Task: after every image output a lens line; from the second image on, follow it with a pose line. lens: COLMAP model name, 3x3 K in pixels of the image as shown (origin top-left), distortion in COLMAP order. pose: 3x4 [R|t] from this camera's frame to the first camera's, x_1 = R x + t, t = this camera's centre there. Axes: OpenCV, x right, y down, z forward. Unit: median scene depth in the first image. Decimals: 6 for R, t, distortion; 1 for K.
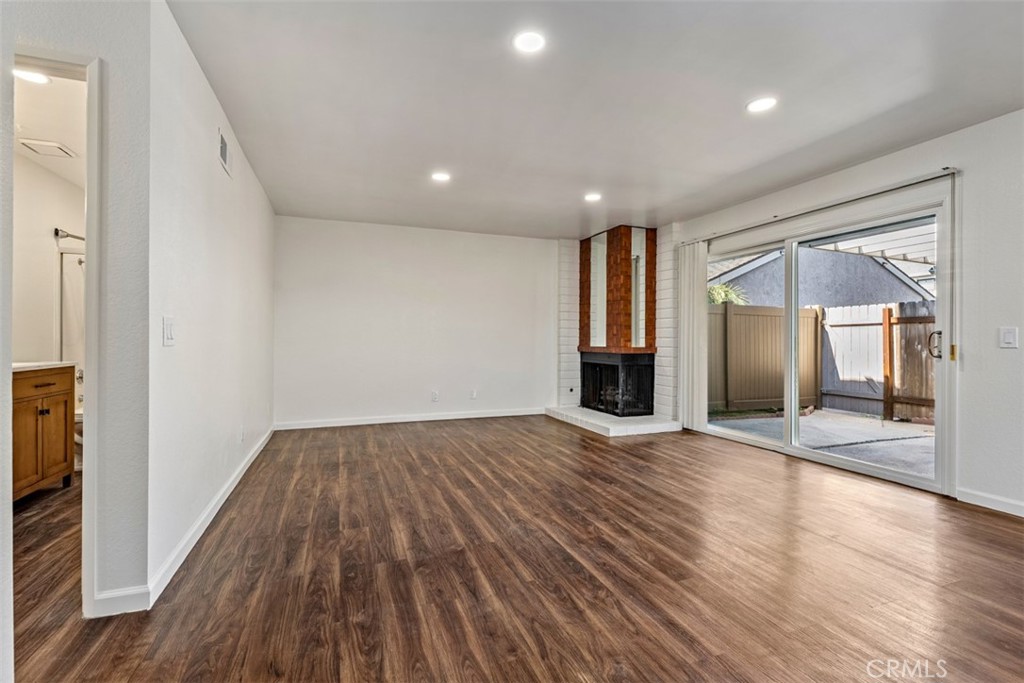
lens RADIAL K [[449.3, 0, 532.9], [0, 449.3, 338.3], [0, 0, 1]] dist [0.005091, -0.001560]
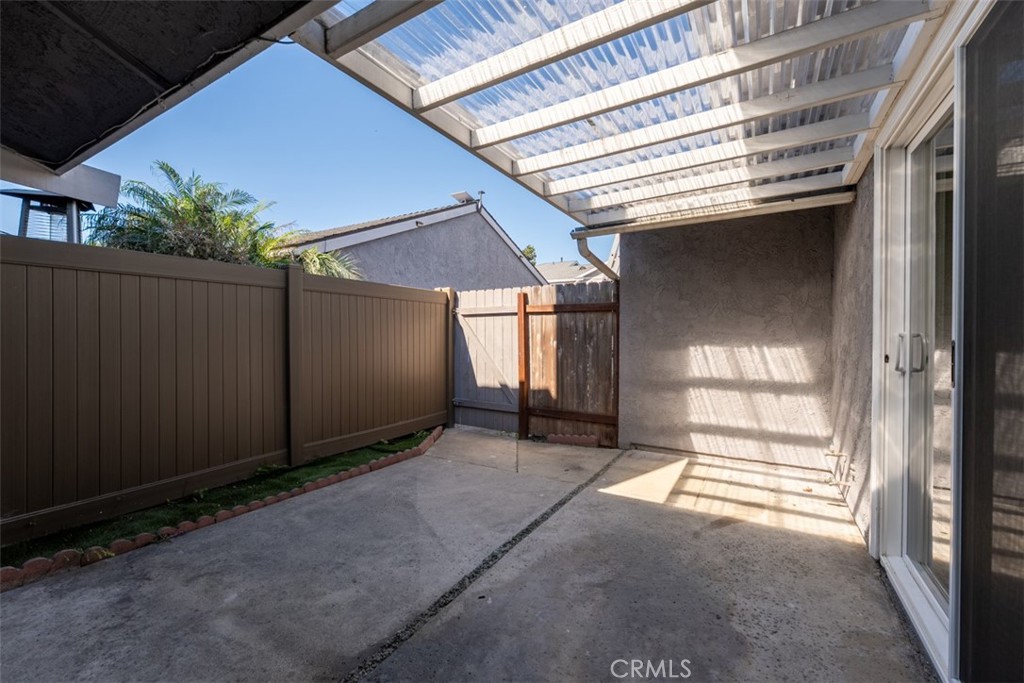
lens RADIAL K [[403.8, 0, 537.1], [0, 403.8, 333.0], [0, 0, 1]] dist [-0.001408, -0.000868]
pose [[0.761799, -0.003445, 0.647805, 0.730653], [-0.001311, 0.999976, 0.006859, -0.007067], [-0.647813, -0.006075, 0.761776, 0.934129]]
